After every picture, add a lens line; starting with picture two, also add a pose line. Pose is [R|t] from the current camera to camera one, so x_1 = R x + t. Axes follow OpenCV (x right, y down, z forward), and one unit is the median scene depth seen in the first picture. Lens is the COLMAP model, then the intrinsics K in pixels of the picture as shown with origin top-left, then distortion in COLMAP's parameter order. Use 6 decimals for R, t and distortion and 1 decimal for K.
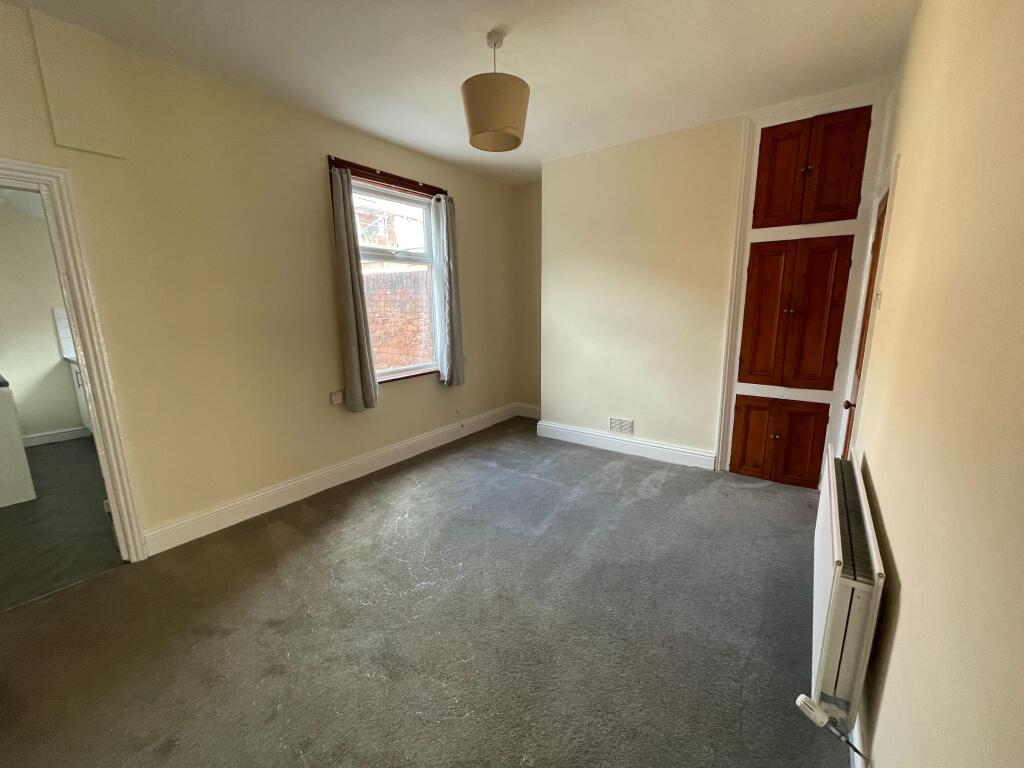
lens RADIAL K [[410.1, 0, 512.0], [0, 410.1, 384.0], [0, 0, 1]] dist [-0.009219, -0.000241]
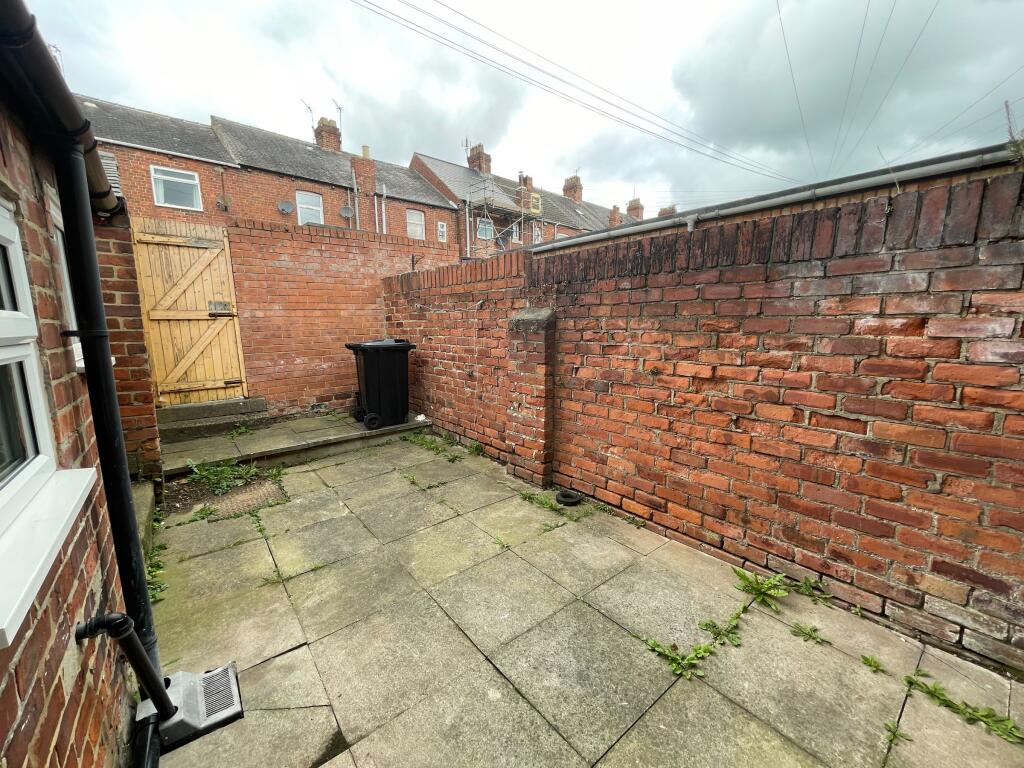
lens RADIAL K [[410.1, 0, 512.0], [0, 410.1, 384.0], [0, 0, 1]] dist [-0.009219, -0.000241]
pose [[0.965460, 0.040970, -0.257309, -0.299225], [-0.051215, 0.998134, -0.033237, -0.096320], [0.255467, 0.045267, 0.965758, 0.546304]]
